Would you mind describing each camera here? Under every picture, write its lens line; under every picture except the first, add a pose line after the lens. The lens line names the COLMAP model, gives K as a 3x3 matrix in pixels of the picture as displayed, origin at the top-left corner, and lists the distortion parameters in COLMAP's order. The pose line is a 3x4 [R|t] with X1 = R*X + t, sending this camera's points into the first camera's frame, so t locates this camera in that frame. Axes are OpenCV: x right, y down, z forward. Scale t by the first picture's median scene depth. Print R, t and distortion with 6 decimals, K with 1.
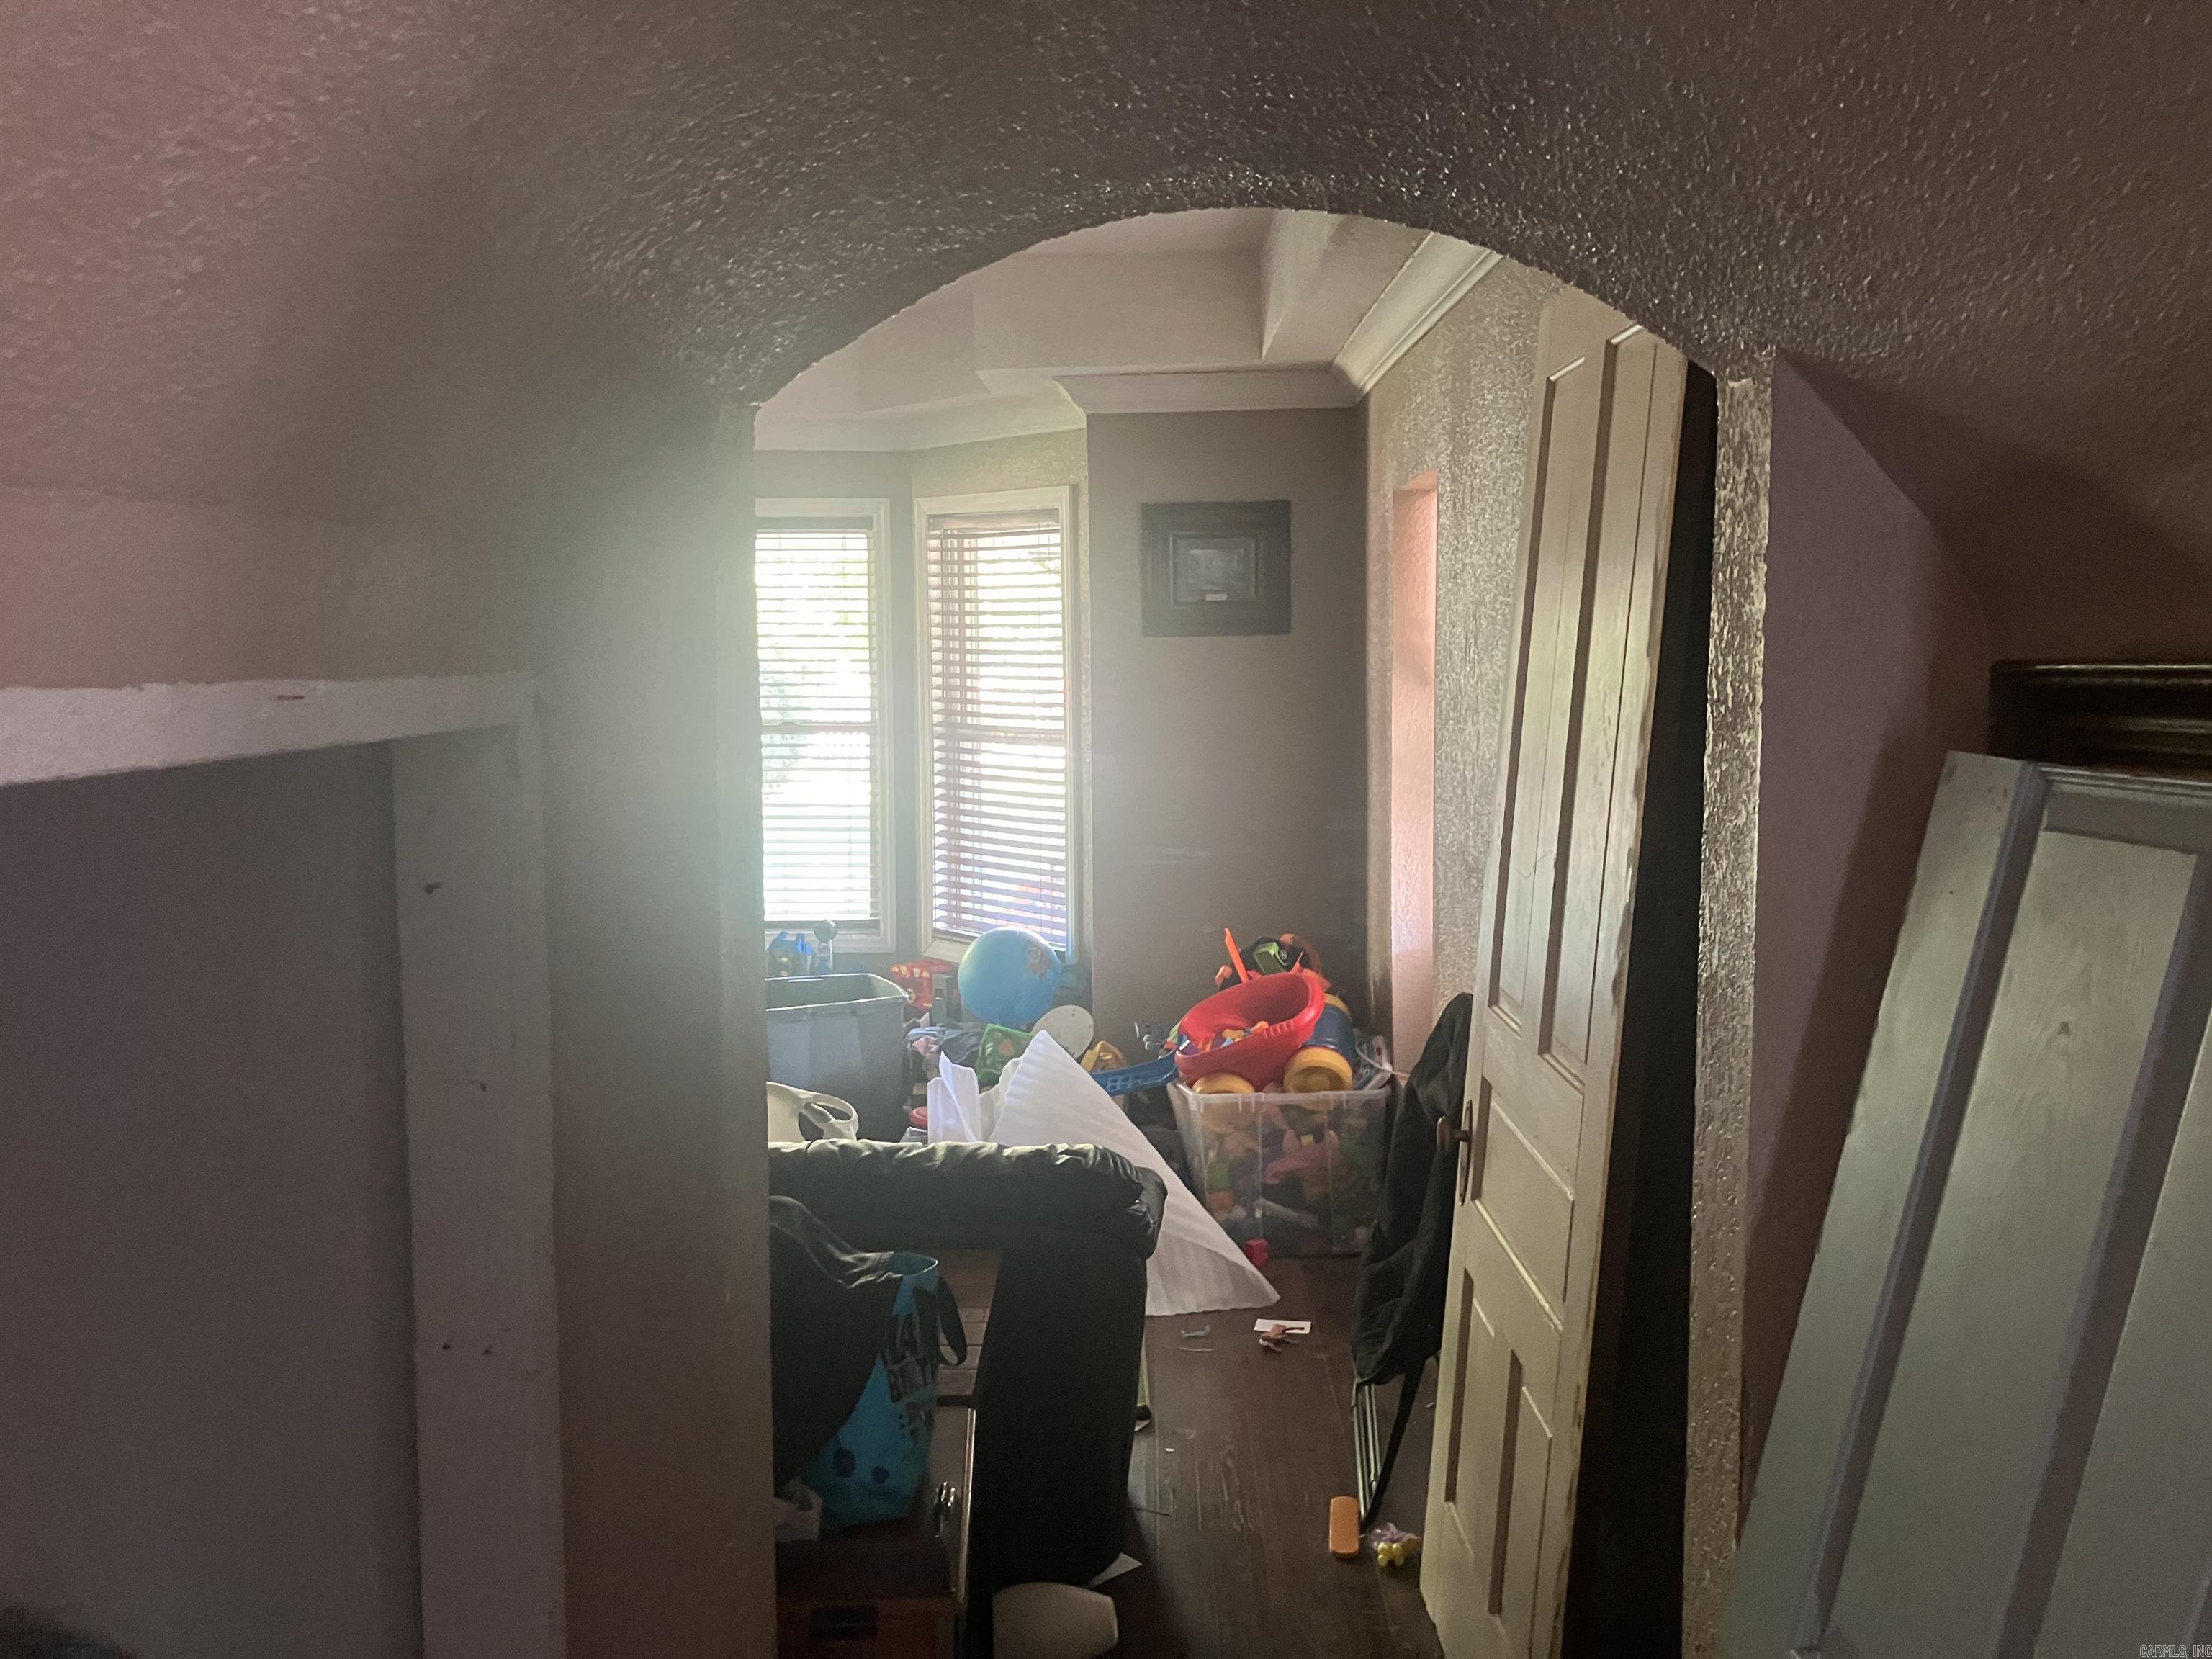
lens RADIAL K [[1819.0, 0, 1106.2], [0, 1819.0, 824.2], [0, 0, 1]] dist [0.031797, -0.035619]
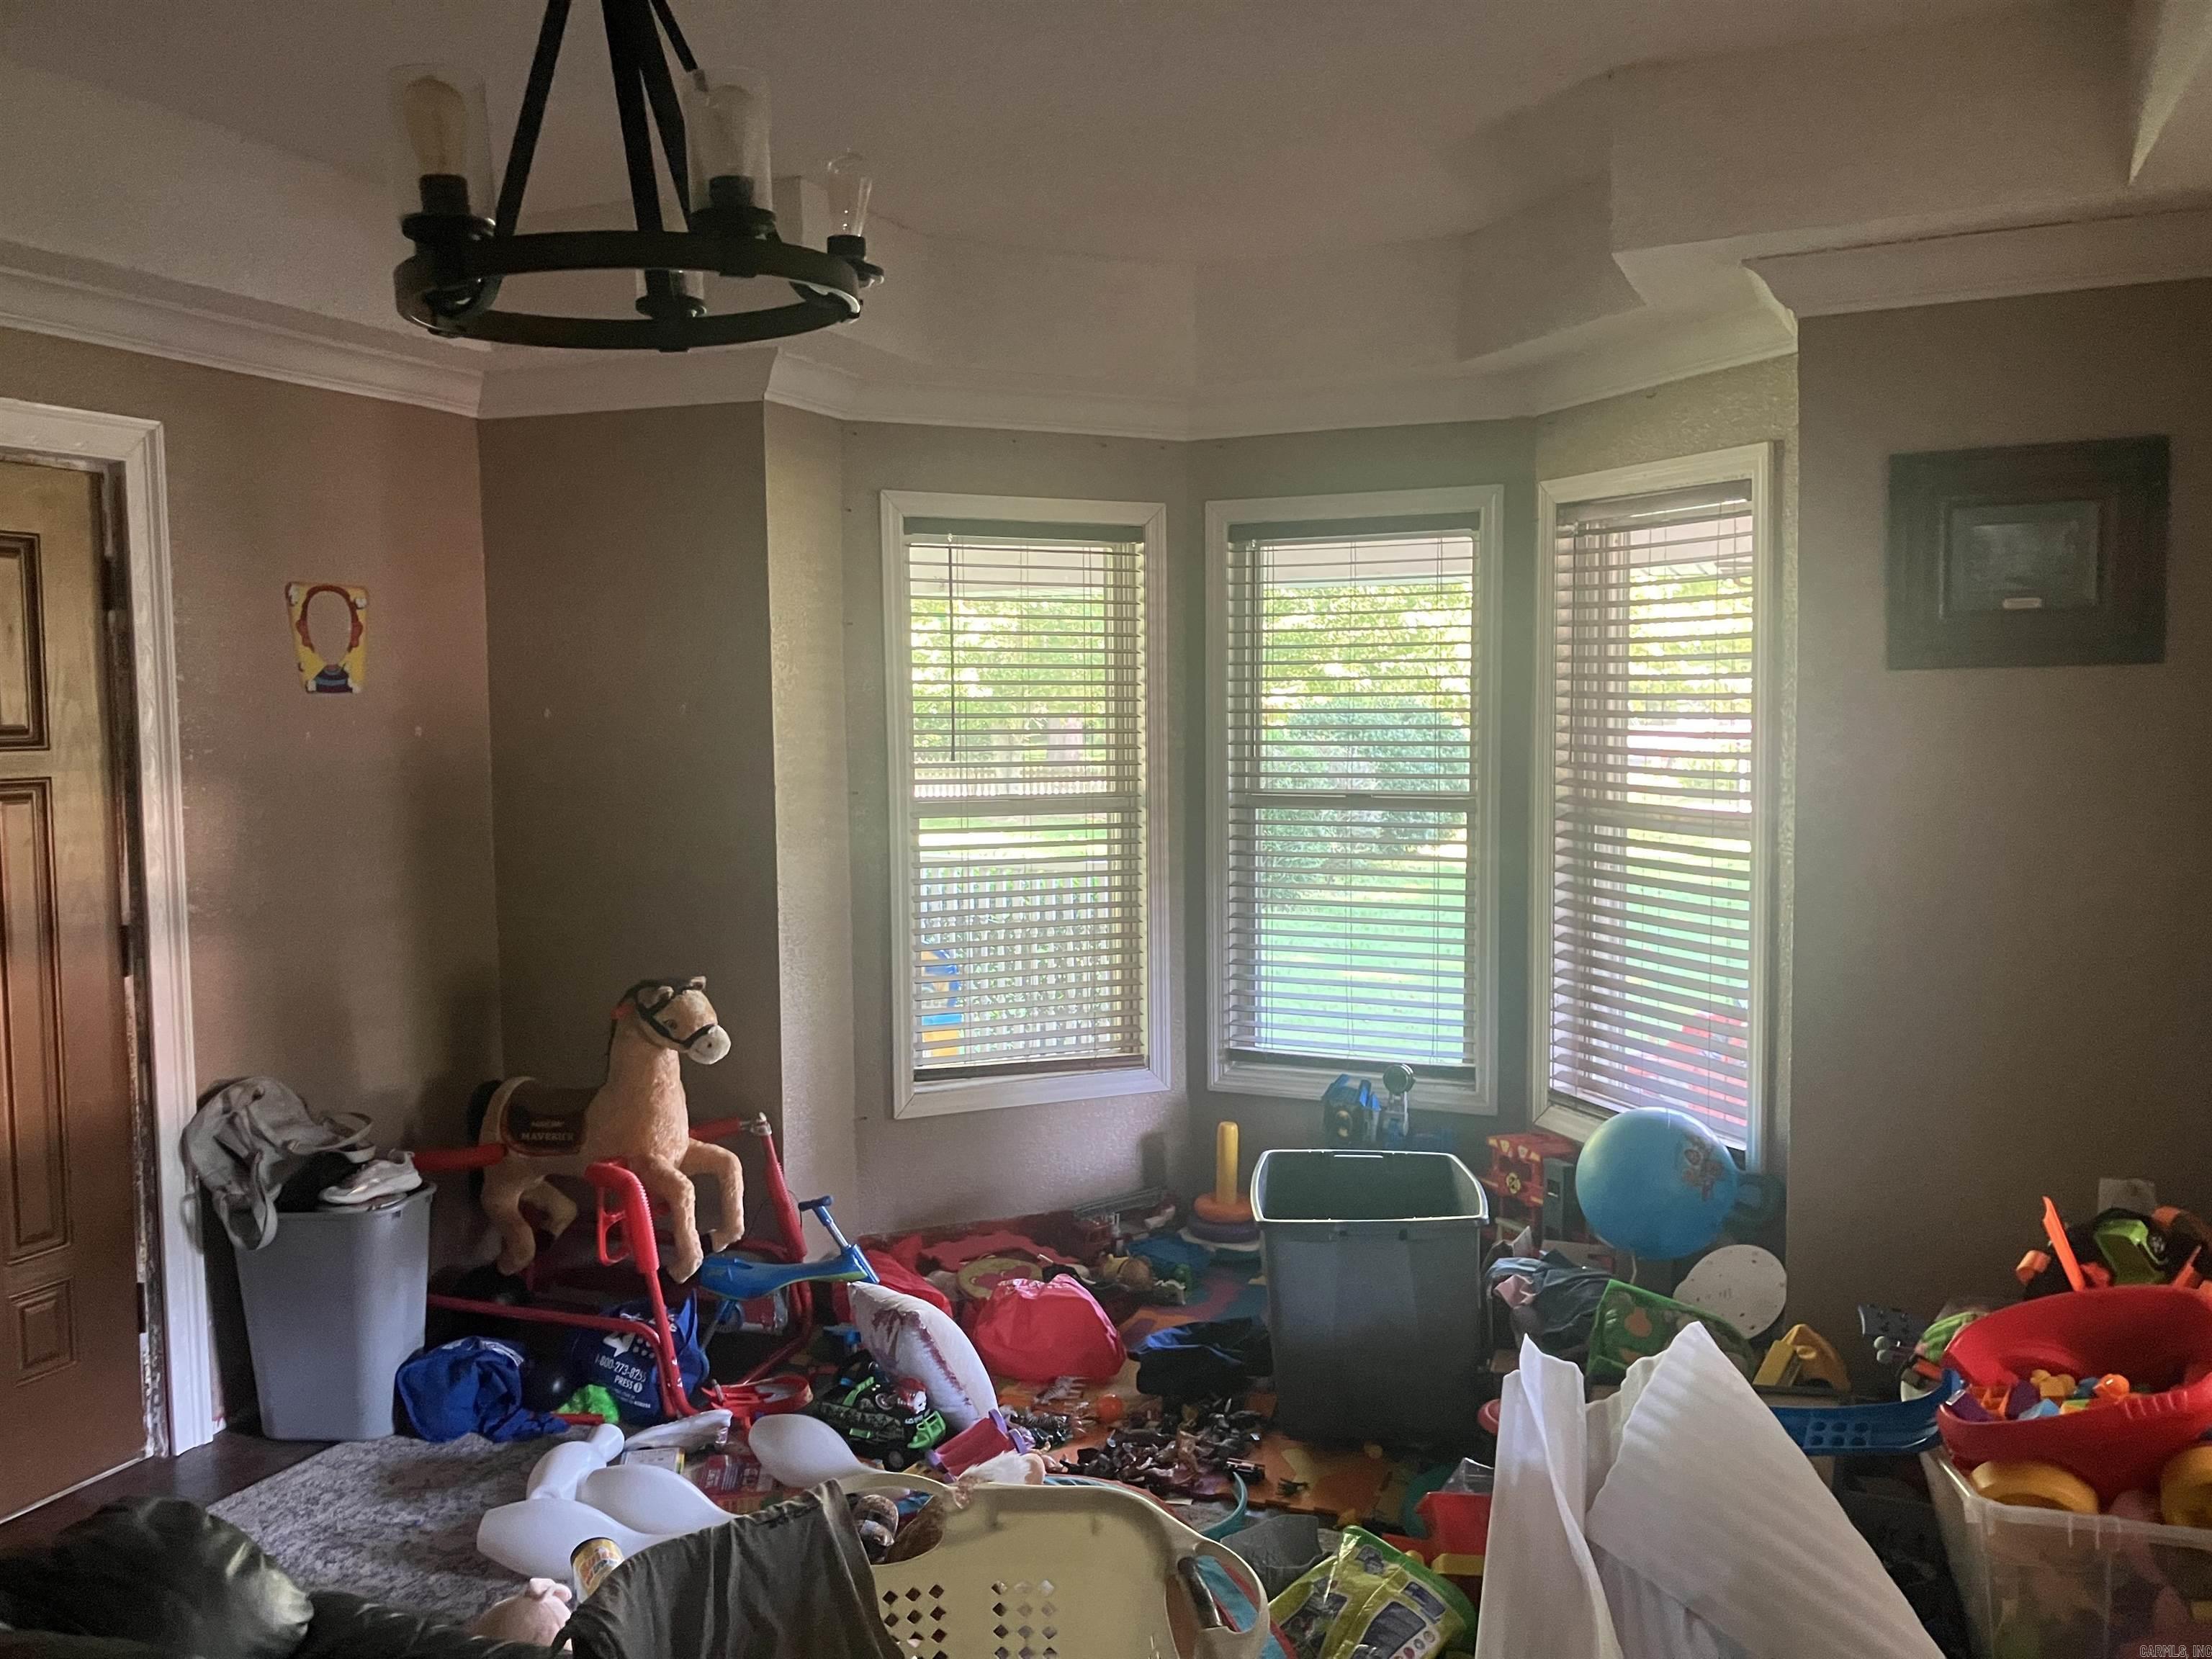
lens RADIAL K [[1819.0, 0, 1103.9], [0, 1819.0, 839.0], [0, 0, 1]] dist [0.031797, -0.035619]
pose [[0.930050, 0.022681, -0.366731, 0.001351], [-0.028371, 0.999546, -0.010131, -0.029733], [0.366335, 0.019827, 0.930272, 0.301754]]
